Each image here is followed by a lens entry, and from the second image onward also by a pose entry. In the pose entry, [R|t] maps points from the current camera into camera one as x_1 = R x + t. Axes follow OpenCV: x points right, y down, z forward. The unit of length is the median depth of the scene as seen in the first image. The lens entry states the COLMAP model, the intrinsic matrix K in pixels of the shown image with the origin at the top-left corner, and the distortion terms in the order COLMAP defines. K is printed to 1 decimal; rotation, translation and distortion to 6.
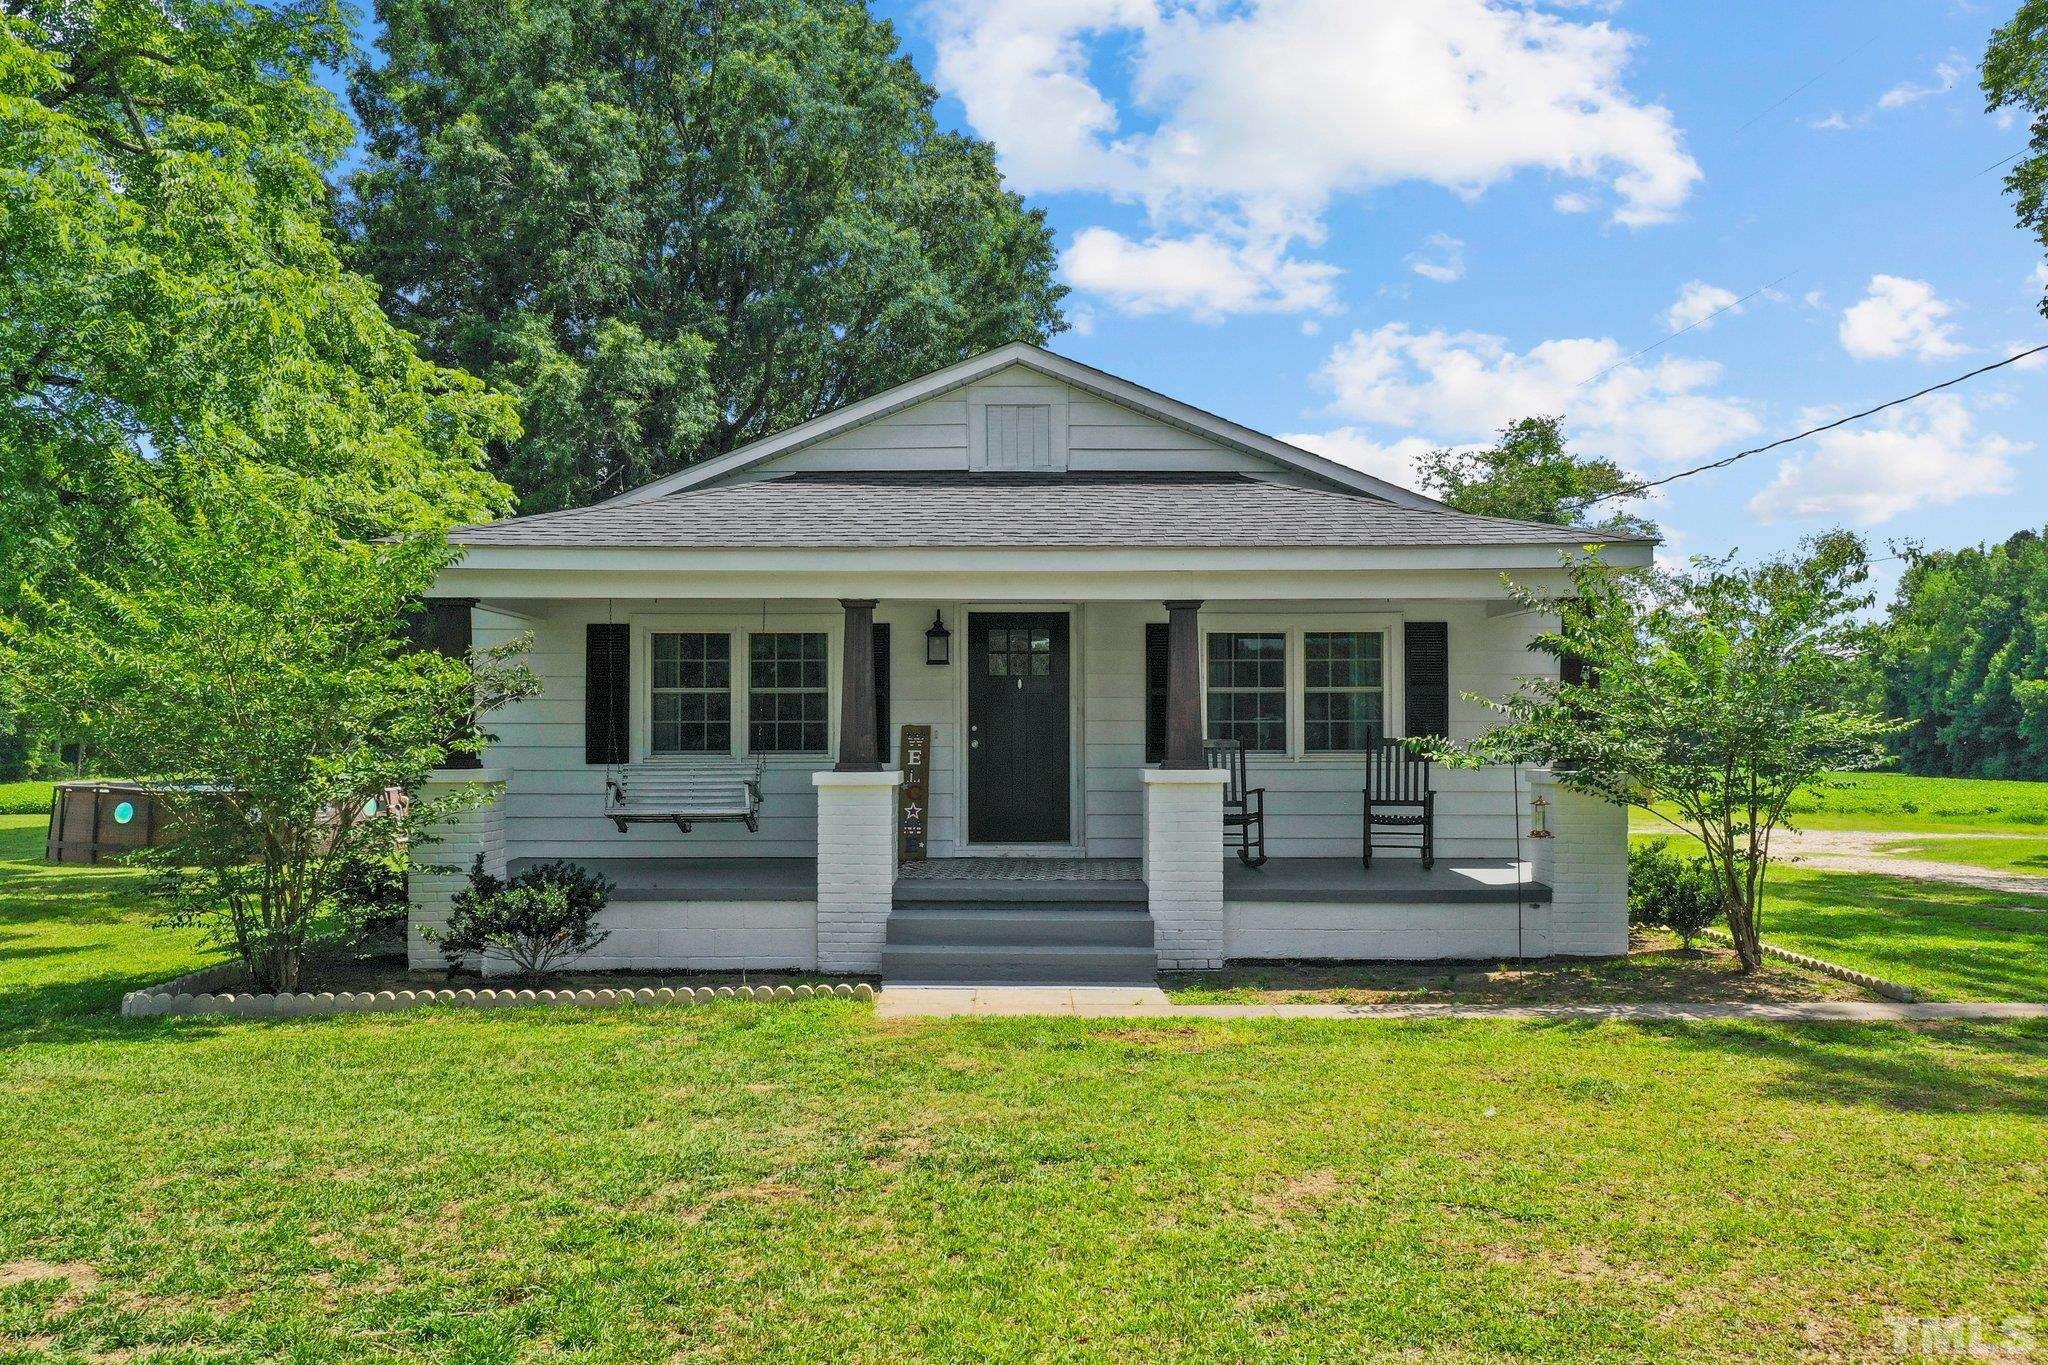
lens RADIAL K [[1628.0, 0, 1024.0], [0, 1628.0, 682.5], [0, 0, 1]] dist [0.026968, 0.003994]
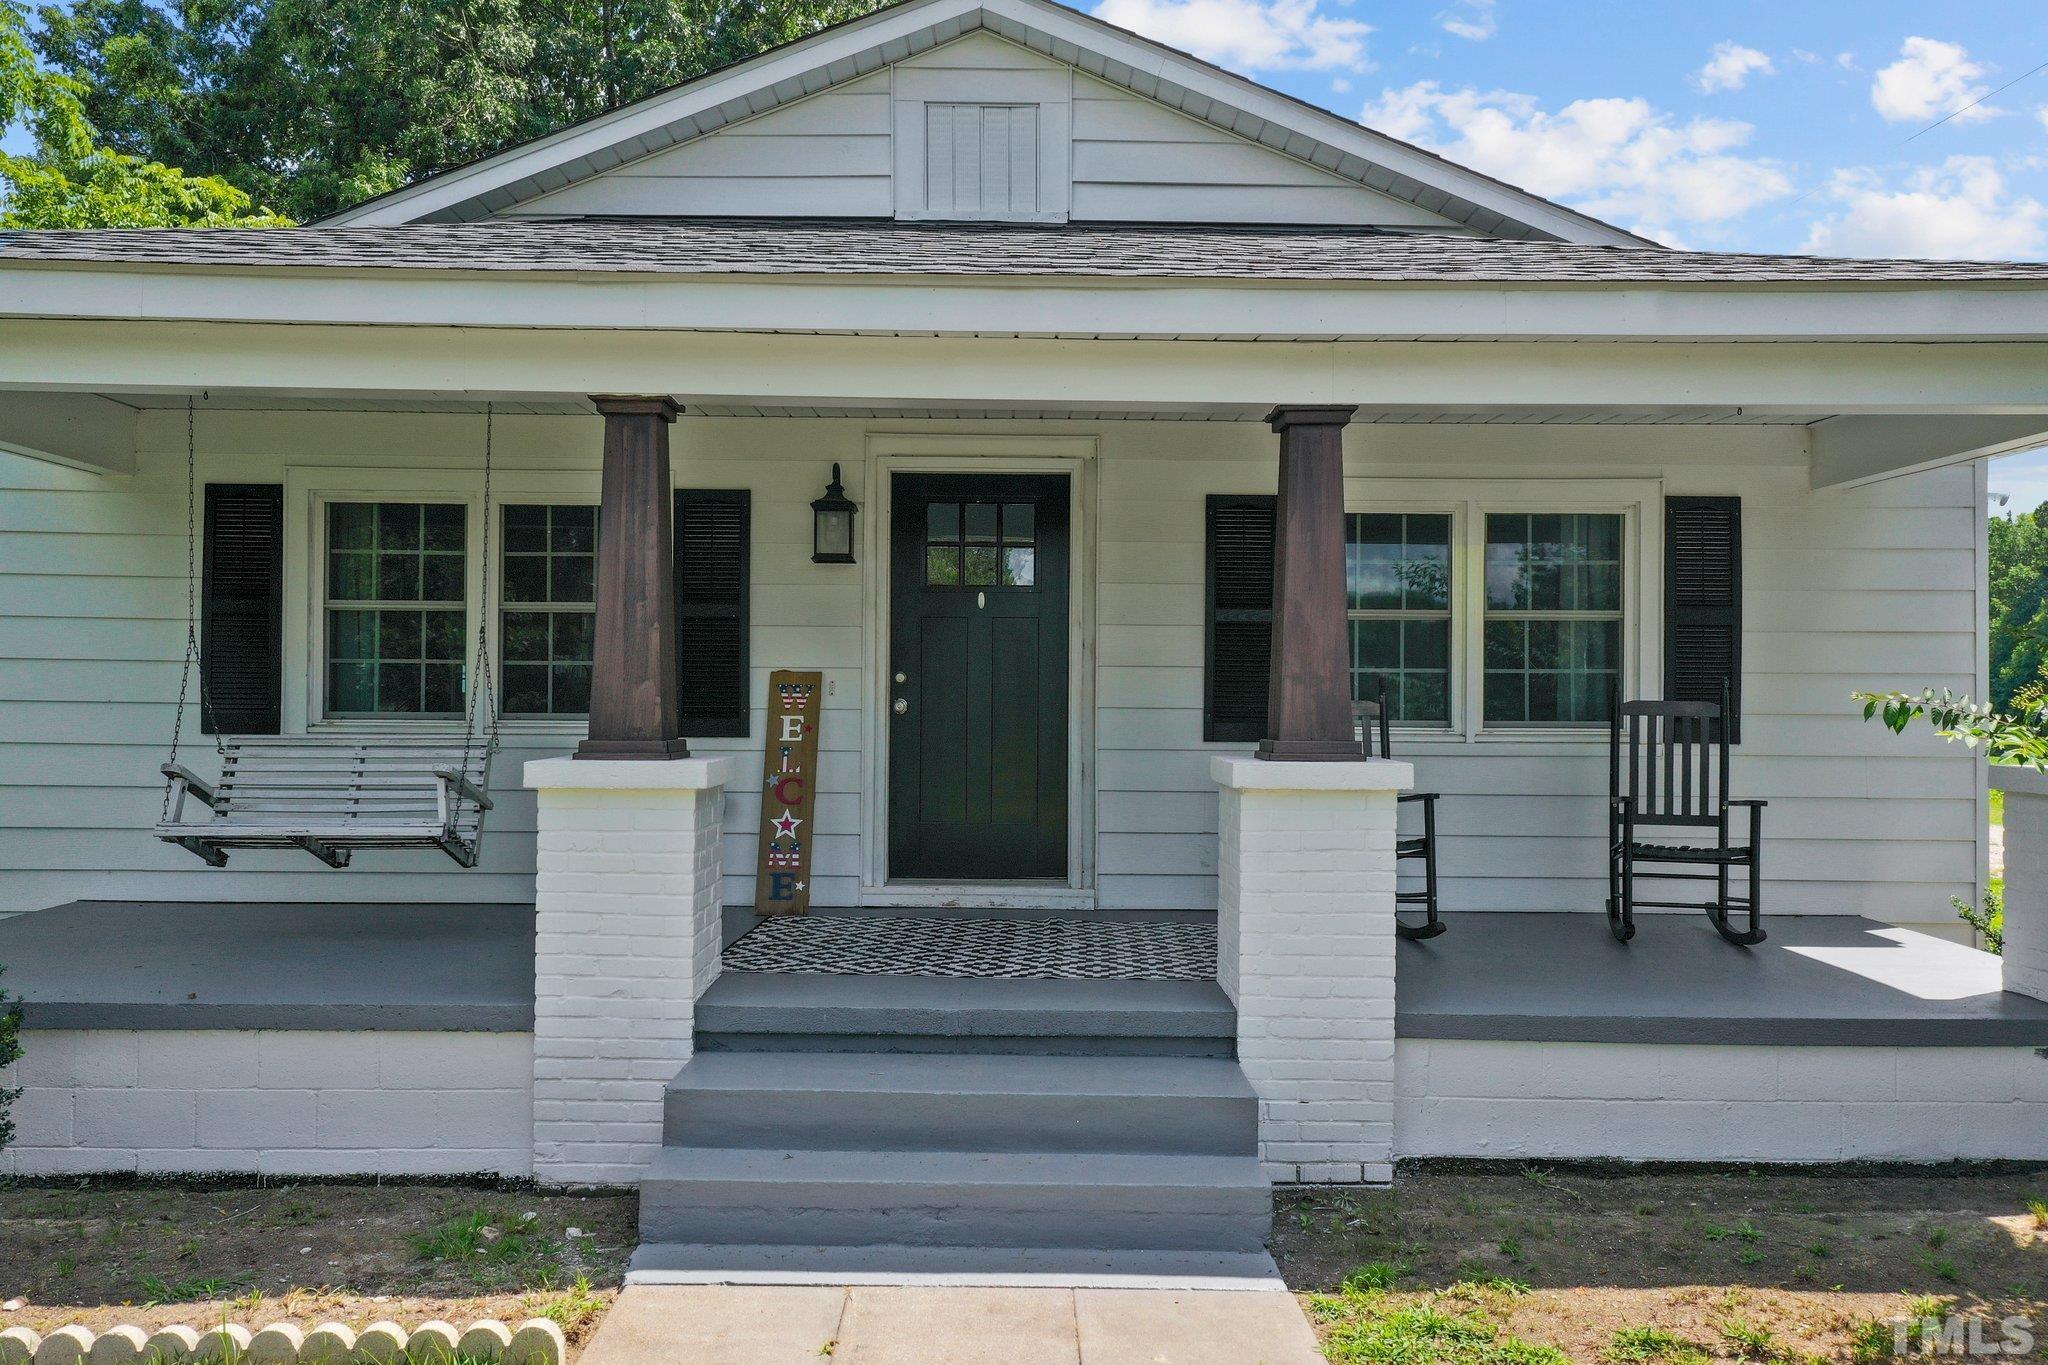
lens RADIAL K [[1628.0, 0, 1024.0], [0, 1628.0, 682.5], [0, 0, 1]] dist [0.026968, 0.003994]
pose [[0.999938, 0.009195, 0.006291, 0.008976], [-0.009319, 0.999756, 0.020003, 0.018390], [-0.006106, -0.020061, 0.999780, 0.439350]]
